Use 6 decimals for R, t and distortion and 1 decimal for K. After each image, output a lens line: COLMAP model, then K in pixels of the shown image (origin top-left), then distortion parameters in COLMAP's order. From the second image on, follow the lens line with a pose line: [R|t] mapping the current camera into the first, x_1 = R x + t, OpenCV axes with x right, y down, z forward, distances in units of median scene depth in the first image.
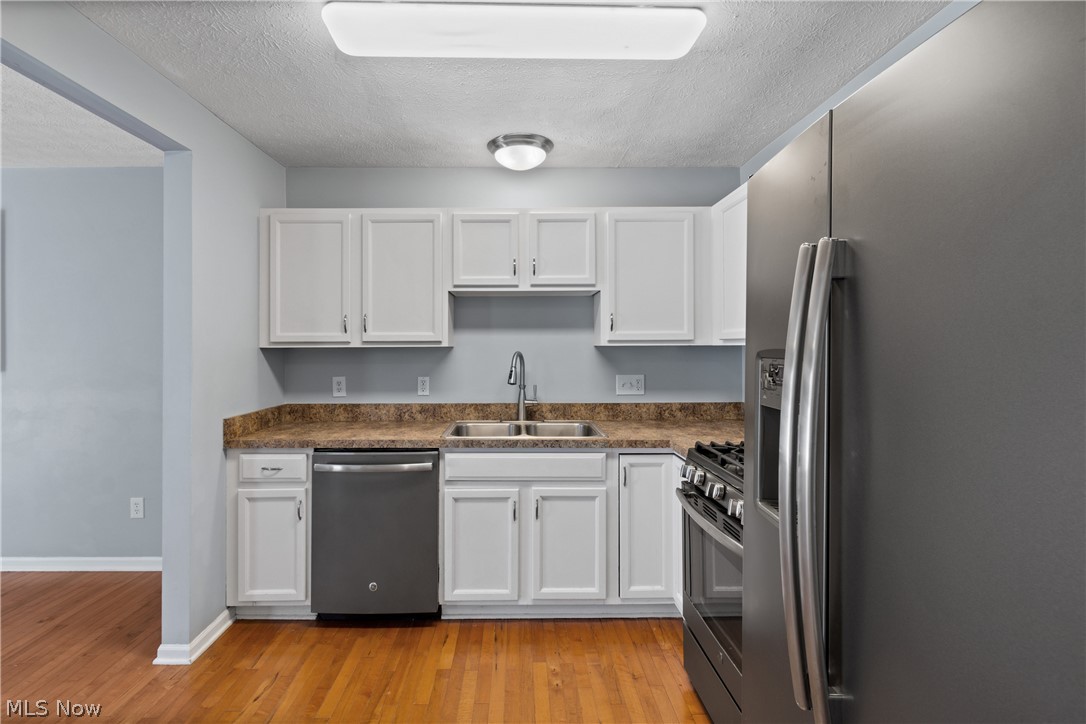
lens RADIAL K [[491.0, 0, 515.2], [0, 491.0, 343.4], [0, 0, 1]] dist [0.007860, -0.002751]
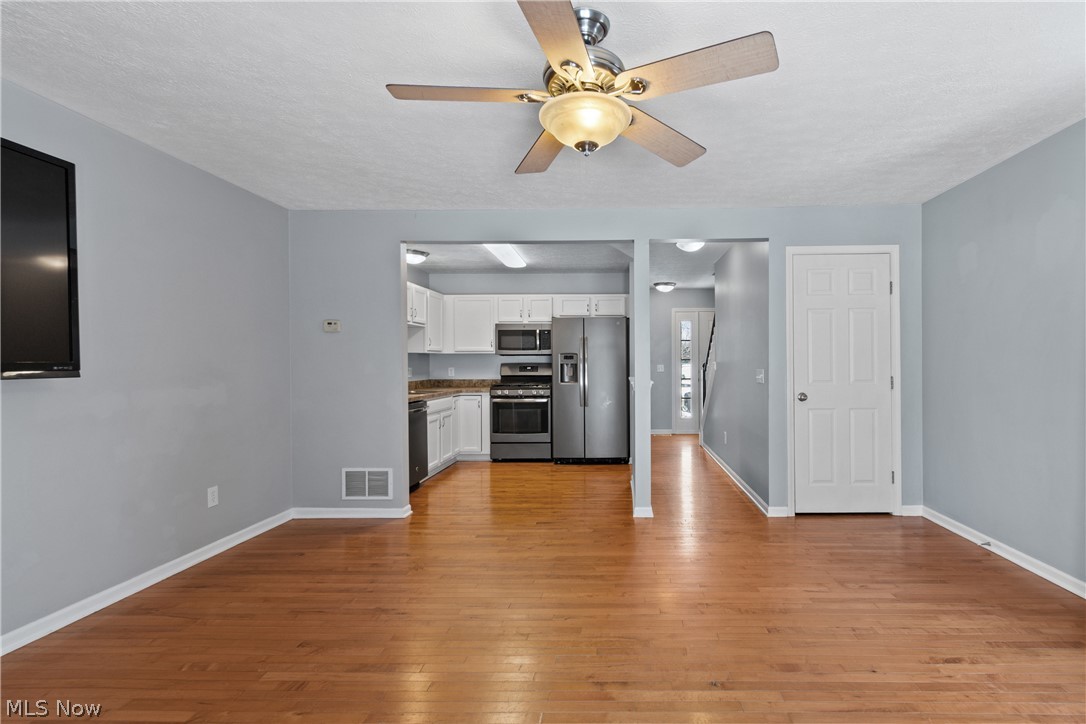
lens RADIAL K [[491.0, 0, 606.1], [0, 491.0, 370.1], [0, 0, 1]] dist [0.007860, -0.002751]
pose [[0.031860, -0.012454, 0.999415, -1.963802], [-0.007237, 0.999893, 0.012691, 0.049245], [-0.999466, -0.007637, 0.031766, 0.144986]]
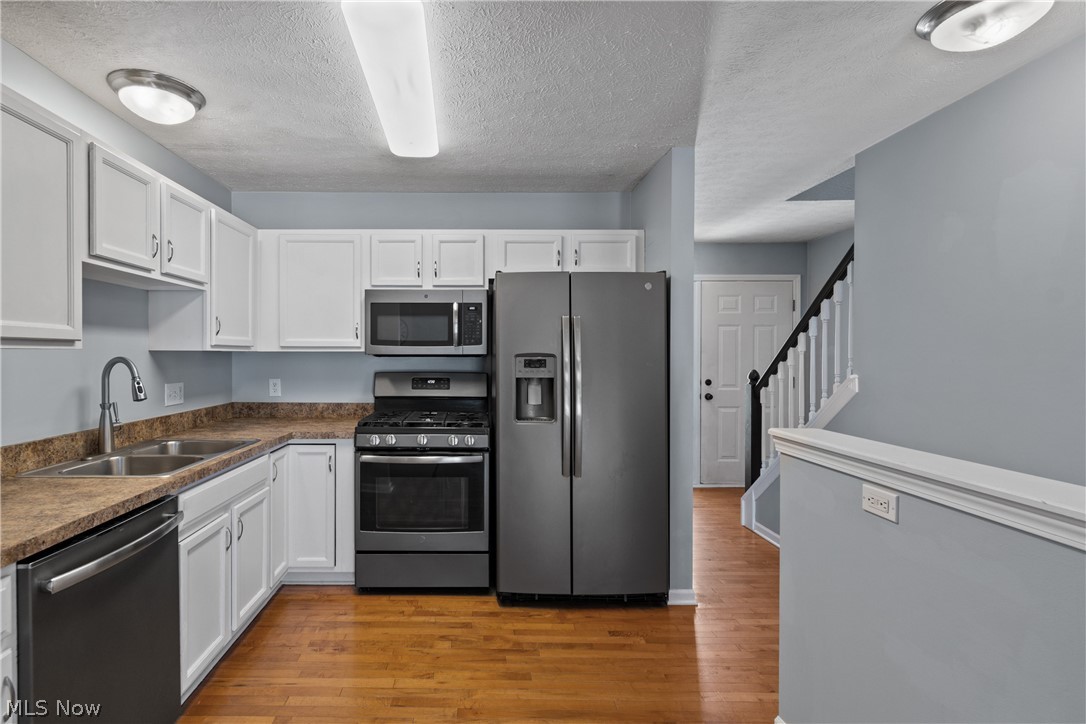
lens RADIAL K [[527.5, 0, 477.7], [0, 527.5, 357.4], [0, 0, 1]] dist [-0.004728, -0.001659]
pose [[0.001724, -0.001755, 0.999997, -0.821659], [-0.011926, 0.999927, 0.001775, 0.010132], [-0.999927, -0.011929, 0.001703, 0.493216]]
